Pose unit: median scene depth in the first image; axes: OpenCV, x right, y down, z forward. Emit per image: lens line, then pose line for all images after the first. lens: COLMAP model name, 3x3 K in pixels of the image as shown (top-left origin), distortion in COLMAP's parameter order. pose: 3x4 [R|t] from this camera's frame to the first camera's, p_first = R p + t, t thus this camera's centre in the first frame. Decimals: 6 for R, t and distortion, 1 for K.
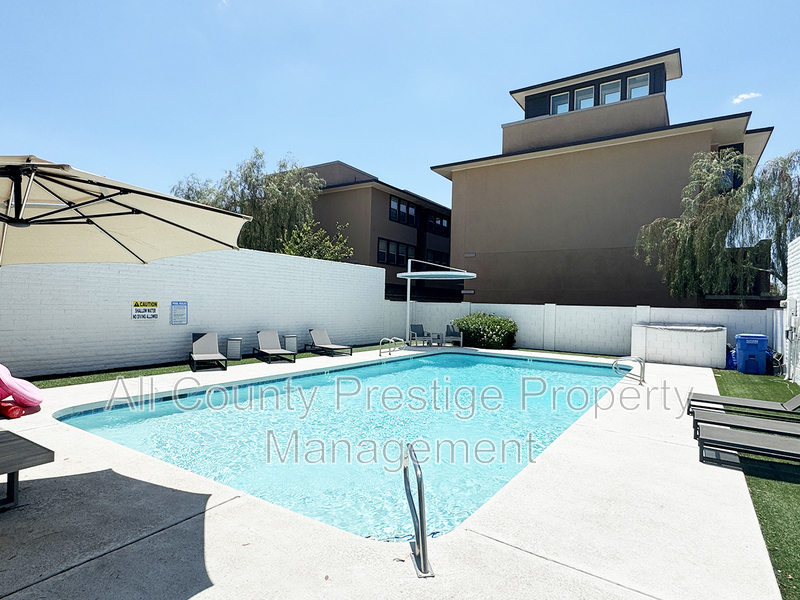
lens RADIAL K [[443.6, 0, 398.0], [0, 443.6, 300.2], [0, 0, 1]] dist [-0.000388, 0.000607]
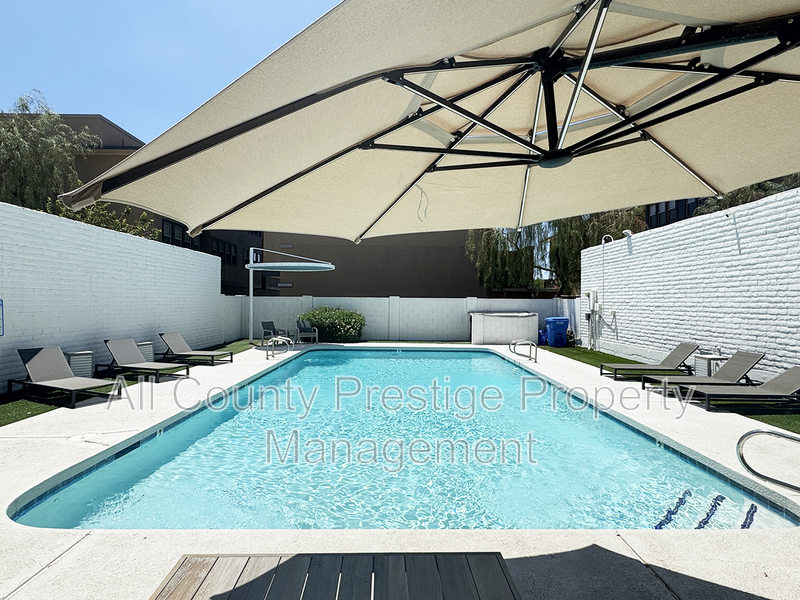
lens RADIAL K [[443.6, 0, 397.0], [0, 443.6, 300.9], [0, 0, 1]] dist [-0.000388, 0.000607]
pose [[0.831281, -0.017756, 0.555569, -0.245101], [0.008486, 0.999779, 0.019257, -0.001620], [-0.555788, -0.011293, 0.831247, 0.118623]]
